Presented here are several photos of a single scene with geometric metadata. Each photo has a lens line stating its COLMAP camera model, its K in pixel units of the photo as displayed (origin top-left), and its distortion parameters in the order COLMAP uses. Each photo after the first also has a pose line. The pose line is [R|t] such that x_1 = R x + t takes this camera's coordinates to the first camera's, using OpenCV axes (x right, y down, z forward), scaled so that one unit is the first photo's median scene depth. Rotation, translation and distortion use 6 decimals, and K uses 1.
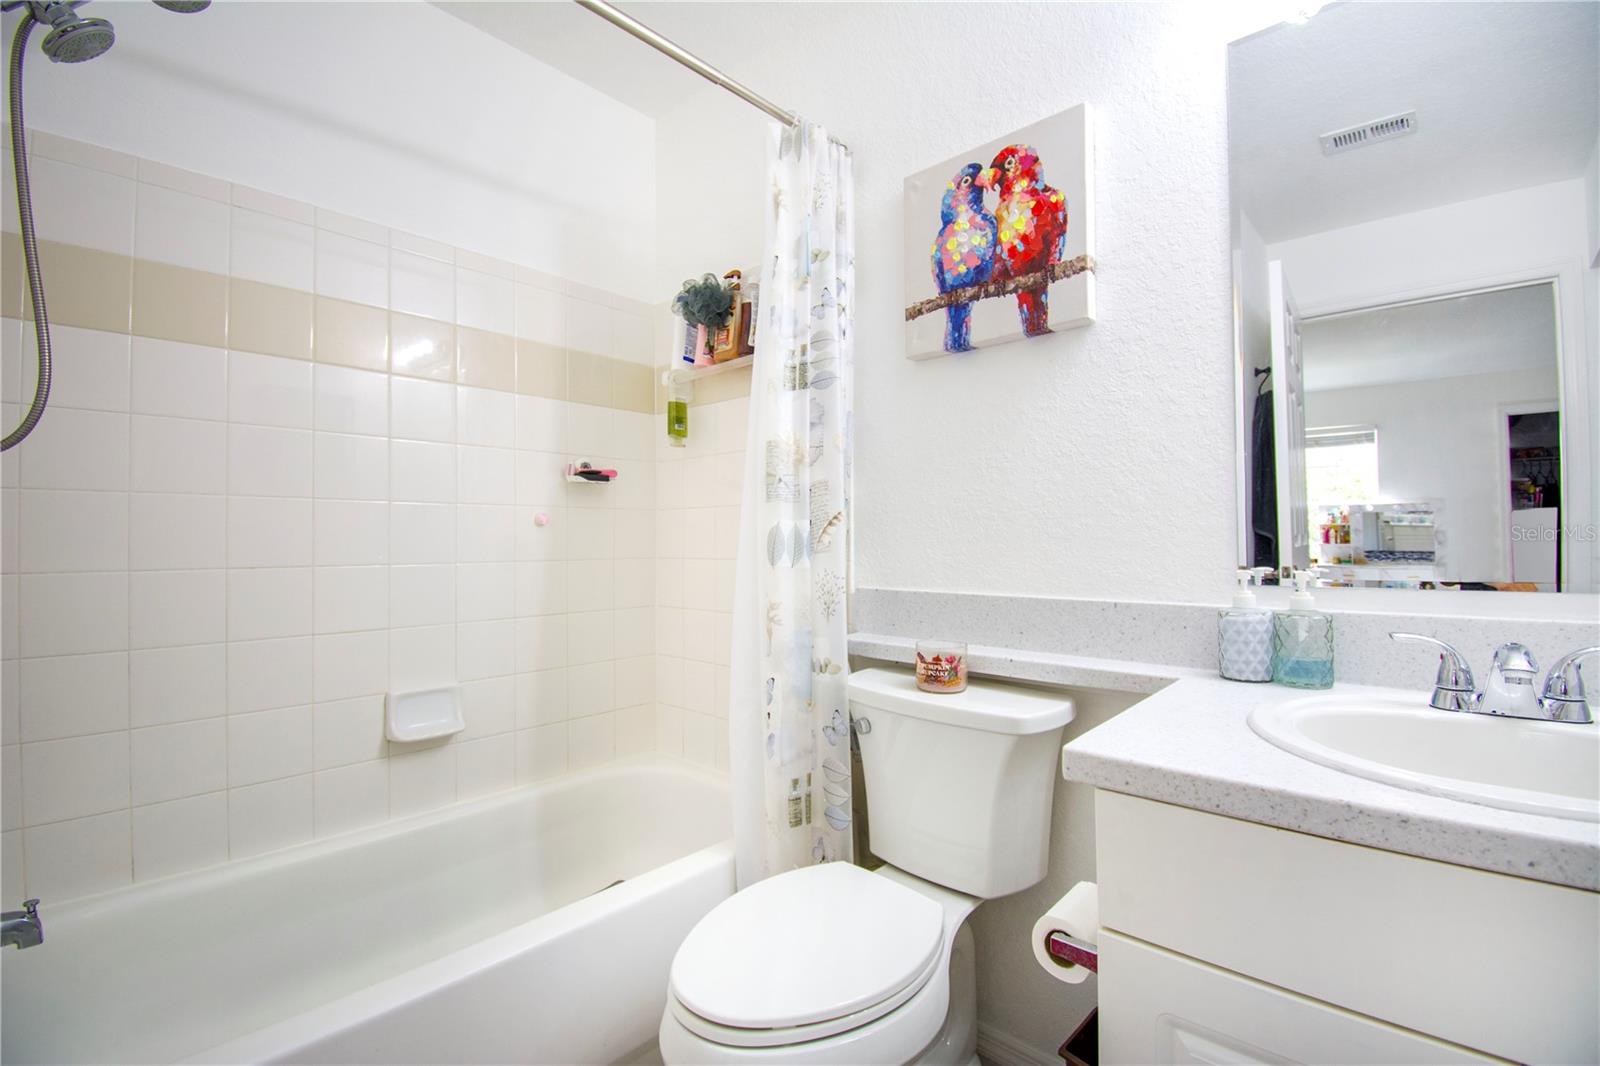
lens RADIAL K [[710.9, 0, 800.0], [0, 710.9, 533.0], [0, 0, 1]] dist [0.024882, -0.026504]
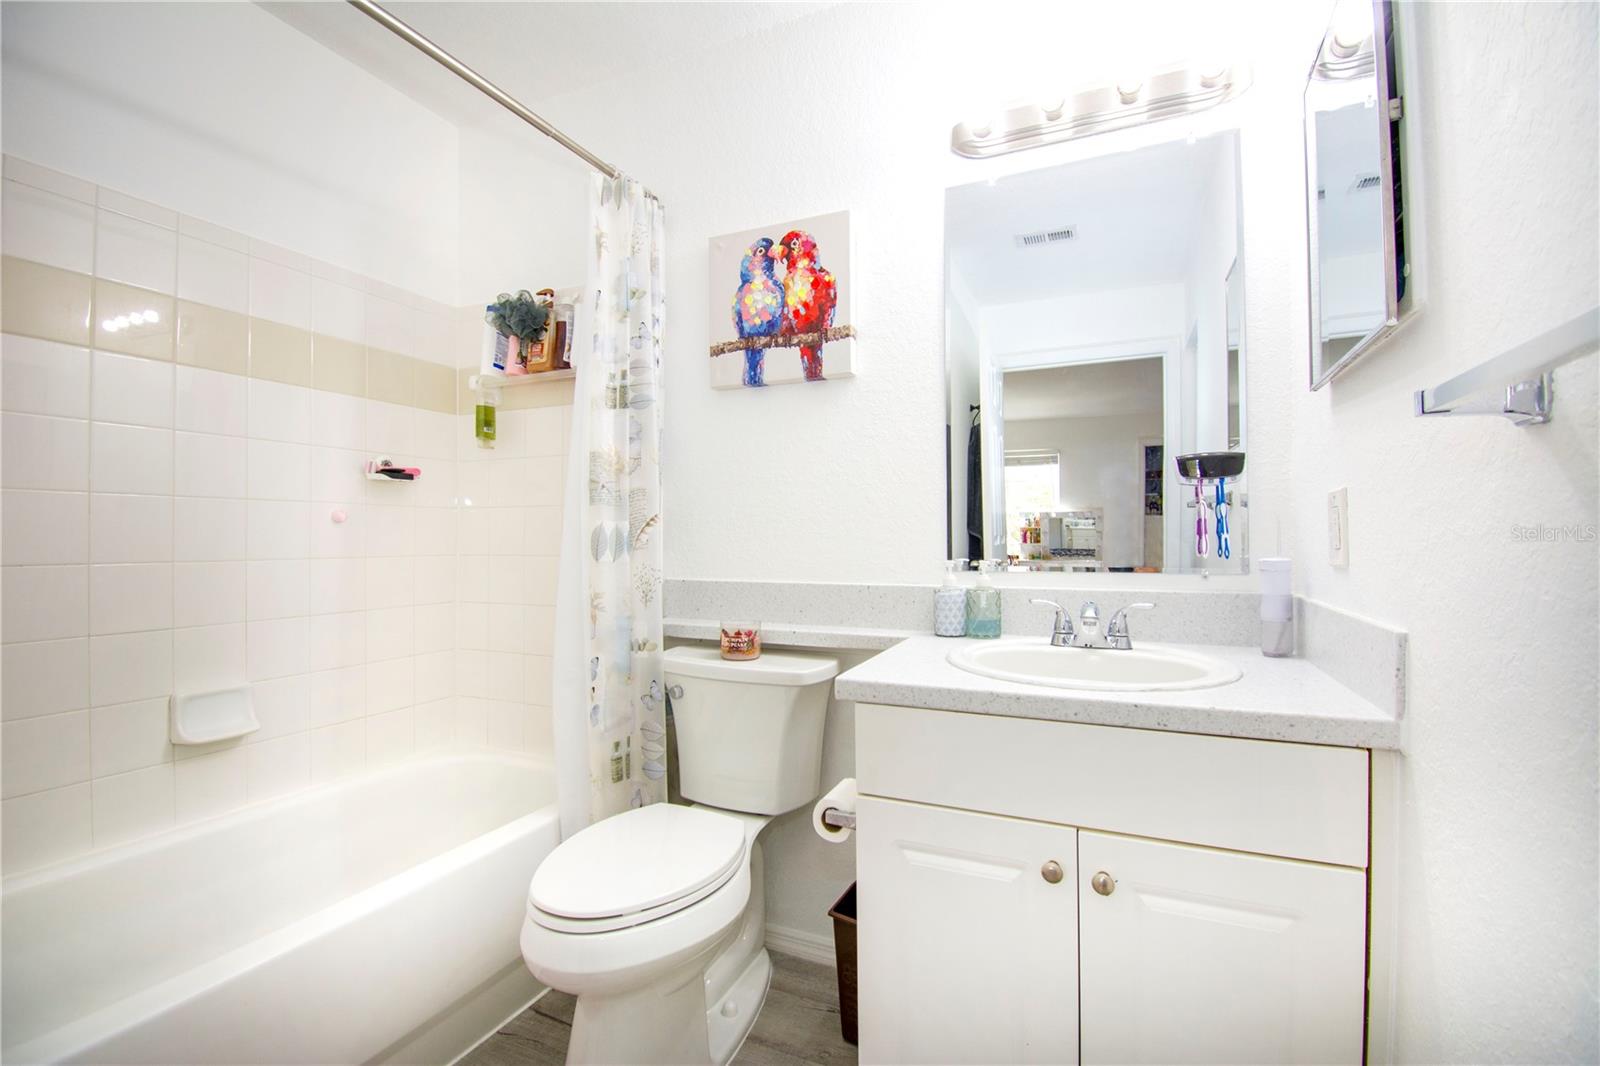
lens RADIAL K [[710.9, 0, 800.0], [0, 710.9, 533.0], [0, 0, 1]] dist [0.024882, -0.026504]
pose [[0.949249, 0.006775, 0.314451, -0.089688], [-0.007308, 0.999973, 0.000518, -0.001515], [-0.314439, -0.002790, 0.949274, -0.202746]]
